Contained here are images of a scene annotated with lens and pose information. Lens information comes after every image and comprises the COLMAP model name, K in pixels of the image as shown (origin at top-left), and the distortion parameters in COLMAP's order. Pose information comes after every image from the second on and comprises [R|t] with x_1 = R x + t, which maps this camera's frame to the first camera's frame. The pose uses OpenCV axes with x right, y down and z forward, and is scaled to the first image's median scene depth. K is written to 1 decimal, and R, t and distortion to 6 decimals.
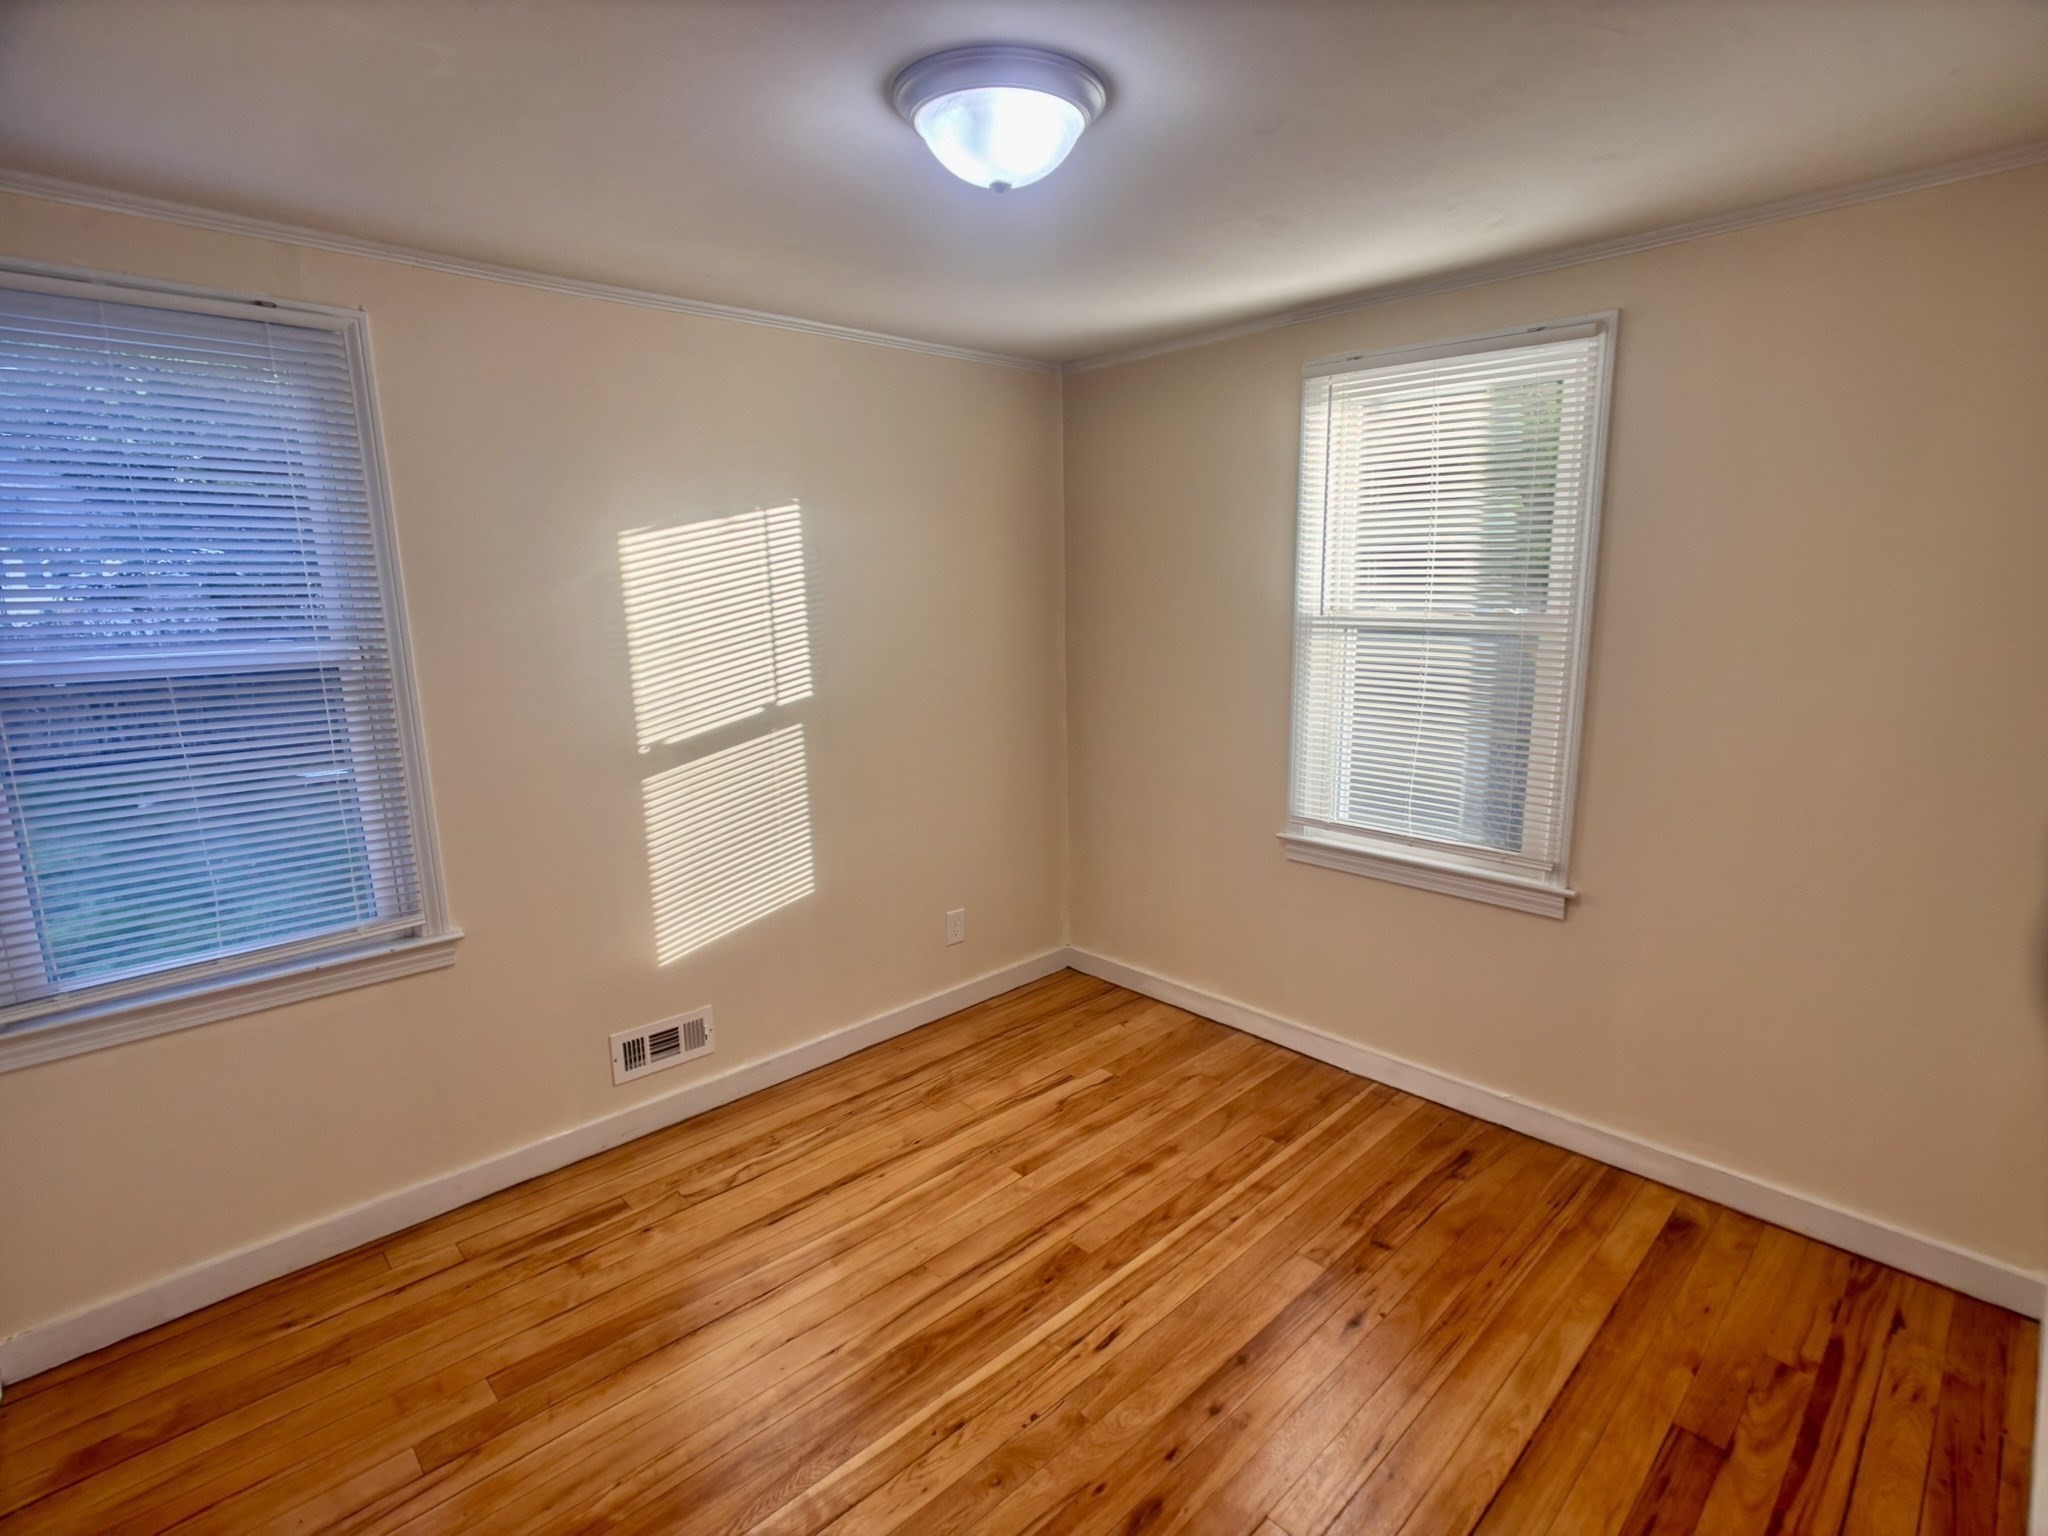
lens RADIAL K [[1011.2, 0, 1025.2], [0, 1011.2, 771.1], [0, 0, 1]] dist [-0.002118, -0.000033]
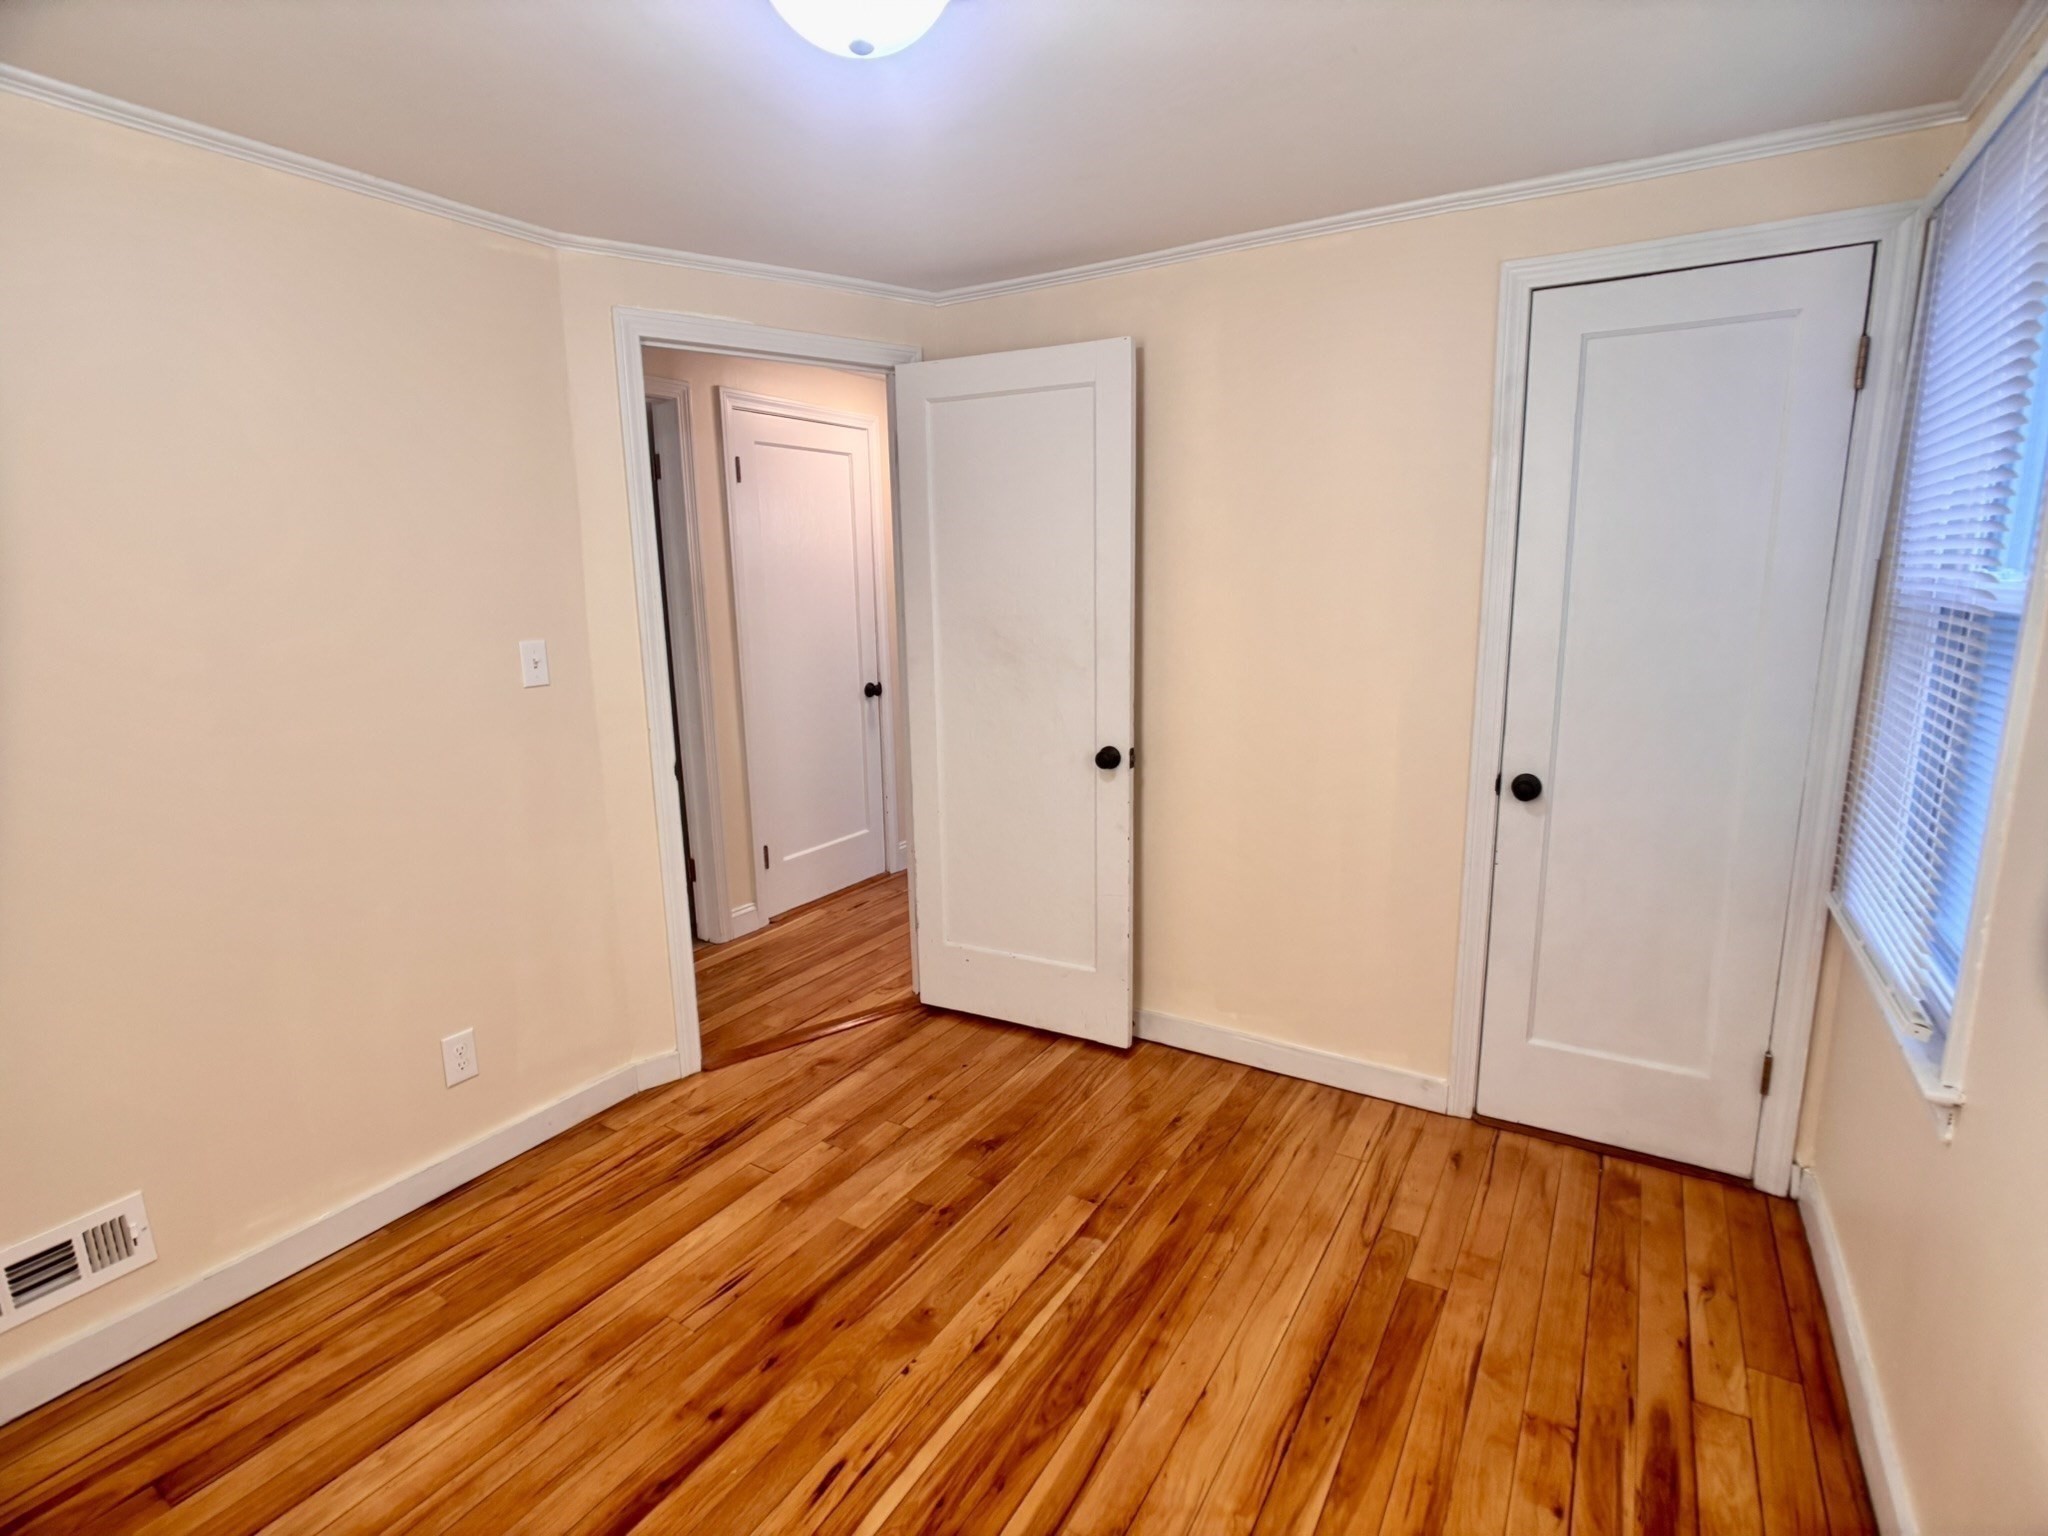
lens RADIAL K [[1011.2, 0, 1022.6], [0, 1011.2, 769.9], [0, 0, 1]] dist [-0.002118, -0.000033]
pose [[-0.967636, 0.080149, -0.239282, 0.083851], [-0.014849, 0.928493, 0.371053, -0.263942], [0.251911, 0.362598, -0.897253, 1.633216]]
